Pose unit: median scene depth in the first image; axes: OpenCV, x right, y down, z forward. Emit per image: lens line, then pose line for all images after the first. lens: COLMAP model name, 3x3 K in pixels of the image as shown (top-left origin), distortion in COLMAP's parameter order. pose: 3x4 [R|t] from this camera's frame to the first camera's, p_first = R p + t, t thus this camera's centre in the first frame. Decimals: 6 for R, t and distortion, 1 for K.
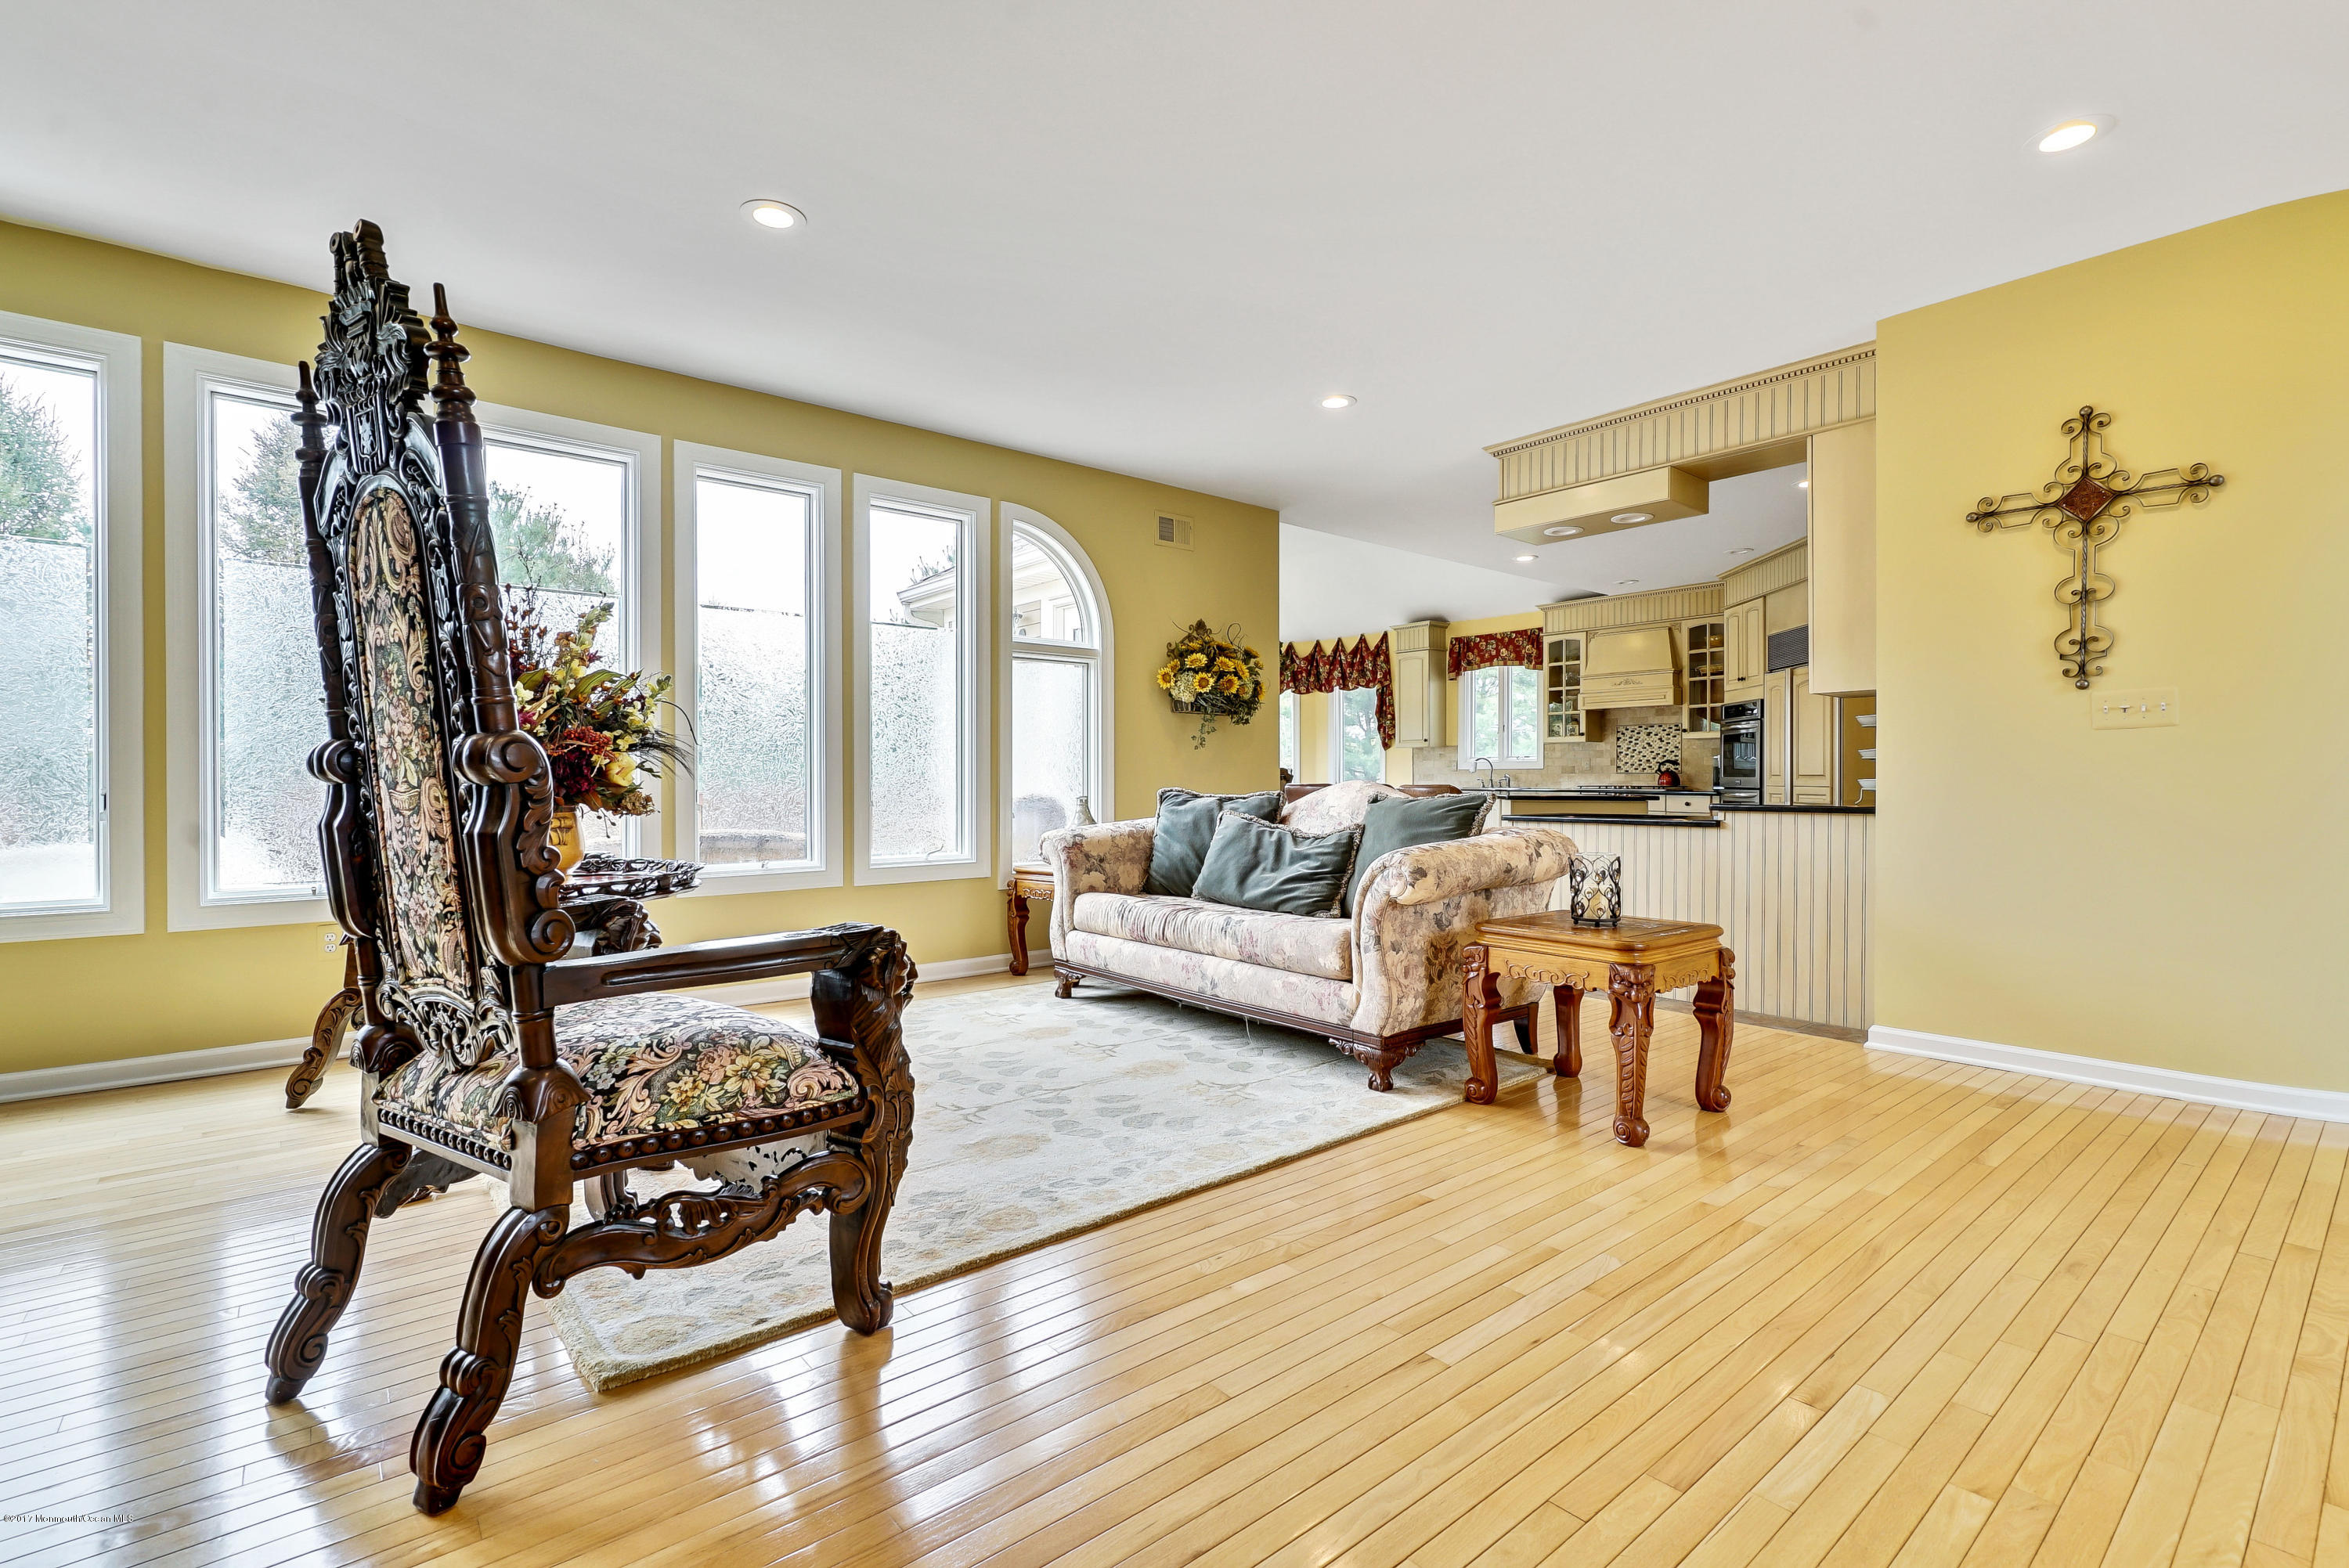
lens RADIAL K [[1057.2, 0, 1175.8], [0, 1057.2, 787.8], [0, 0, 1]] dist [-0.004095, 0.000999]
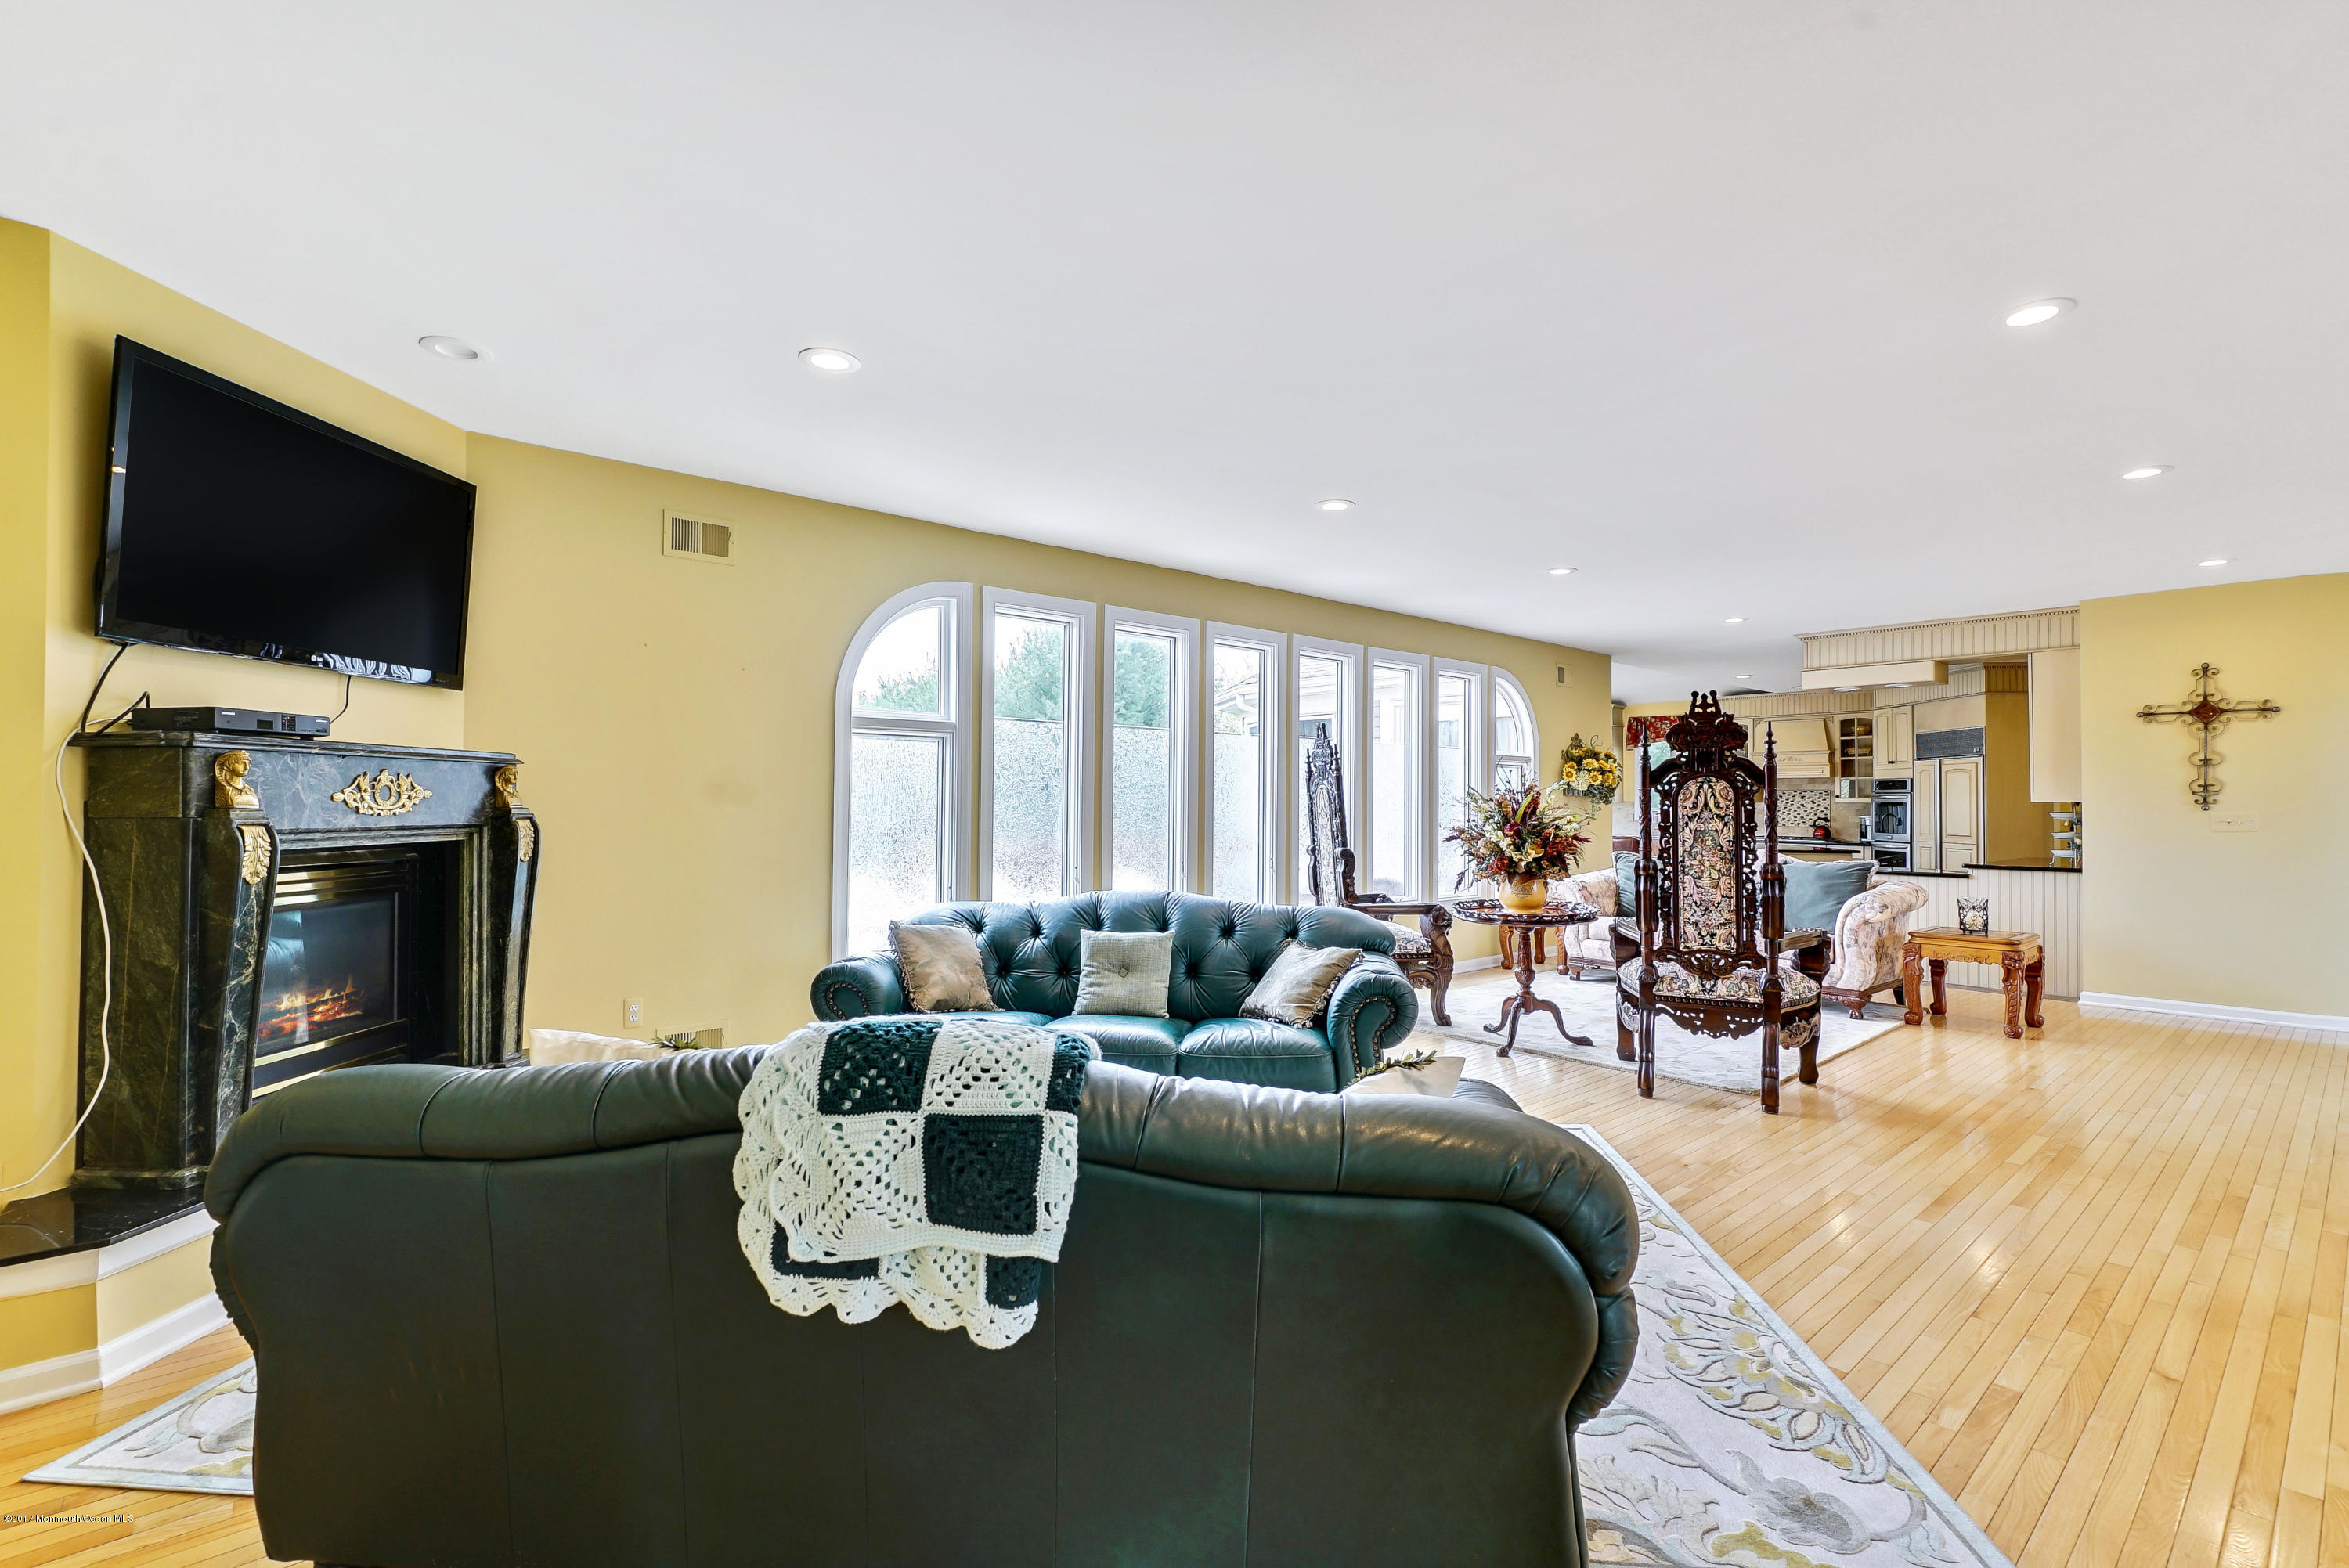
lens RADIAL K [[1057.2, 0, 1171.1], [0, 1057.2, 784.6], [0, 0, 1]] dist [-0.004095, 0.000999]
pose [[0.999797, 0.006289, 0.019140, -0.390303], [-0.005804, 0.999664, -0.025277, -0.030490], [-0.019293, 0.025161, 0.999497, -0.324252]]
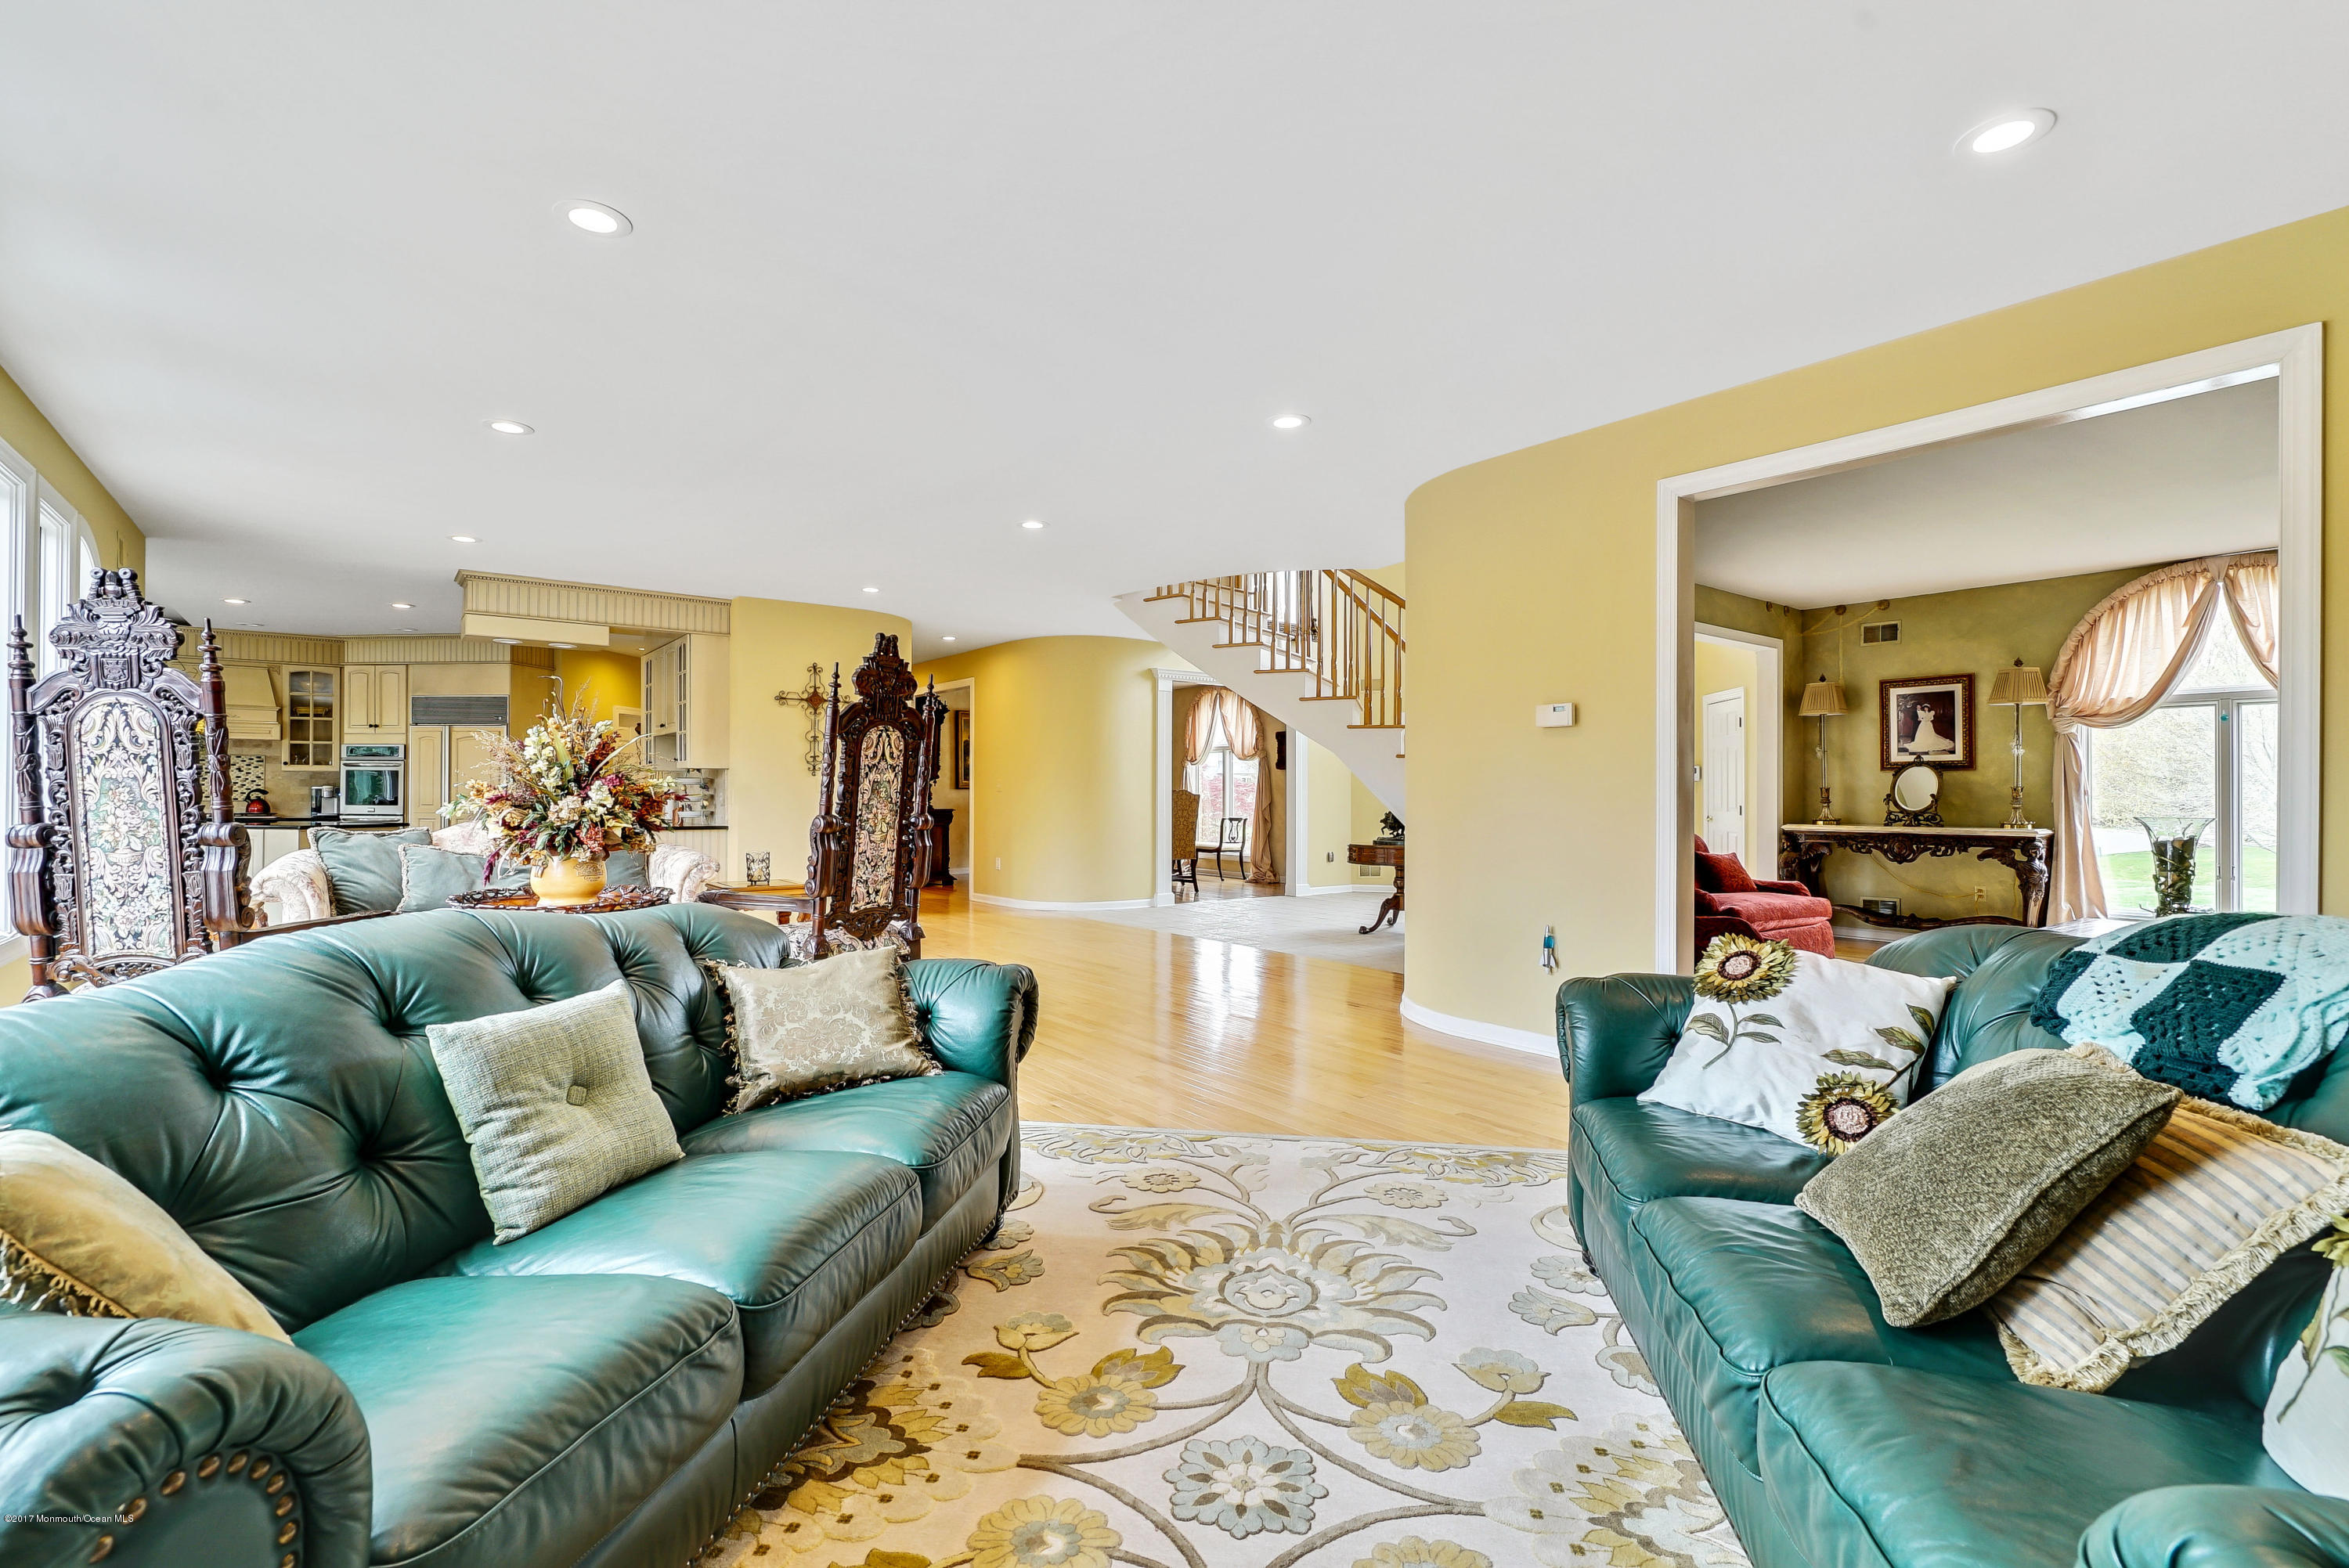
lens RADIAL K [[1057.2, 0, 1178.4], [0, 1057.2, 784.0], [0, 0, 1]] dist [-0.004095, 0.000999]
pose [[0.037095, 0.010776, 0.999254, -0.595012], [0.004927, 0.999928, -0.010966, -0.016054], [-0.999300, 0.005331, 0.037039, 0.018573]]
